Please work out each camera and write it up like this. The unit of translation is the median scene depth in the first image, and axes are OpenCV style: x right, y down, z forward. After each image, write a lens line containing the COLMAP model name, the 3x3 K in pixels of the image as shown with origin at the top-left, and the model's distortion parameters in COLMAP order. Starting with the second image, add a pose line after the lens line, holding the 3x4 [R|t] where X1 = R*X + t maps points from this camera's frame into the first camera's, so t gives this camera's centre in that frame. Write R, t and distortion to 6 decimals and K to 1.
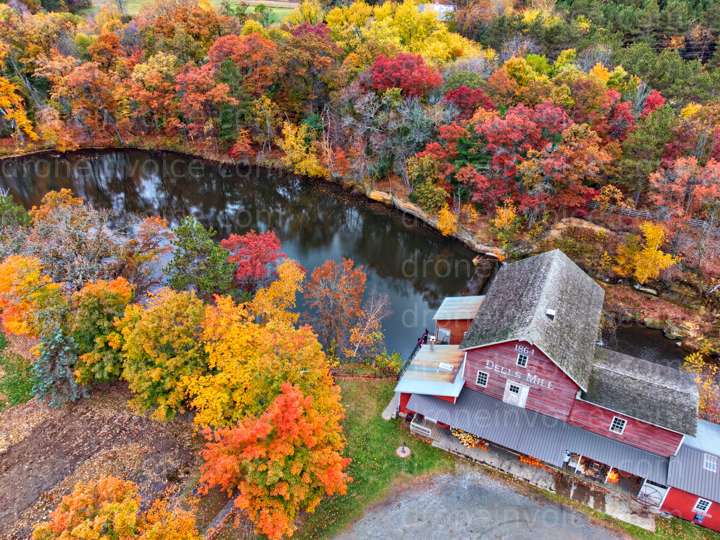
lens RADIAL K [[537.2, 0, 366.5], [0, 537.2, 272.1], [0, 0, 1]] dist [0.030418, -0.012612]
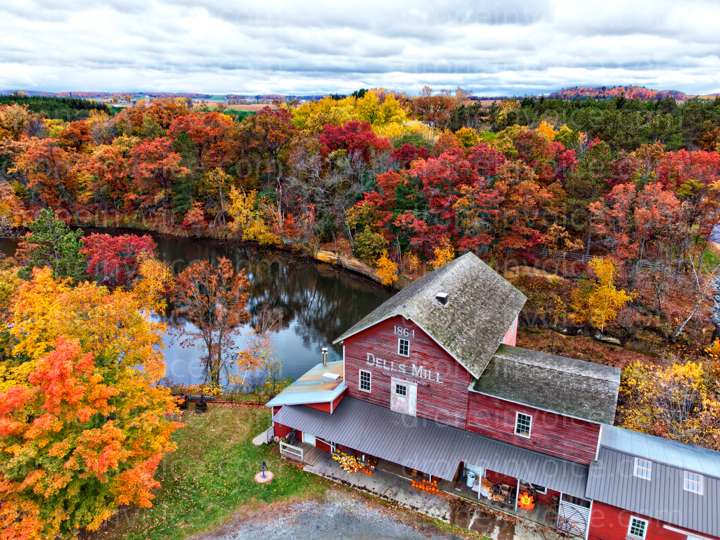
lens RADIAL K [[537.2, 0, 366.5], [0, 537.2, 272.1], [0, 0, 1]] dist [0.030418, -0.012612]
pose [[0.999724, -0.009211, -0.021611, 0.224724], [0.003715, 0.970340, -0.241715, 0.223533], [0.023196, 0.241568, 0.970107, 0.164360]]
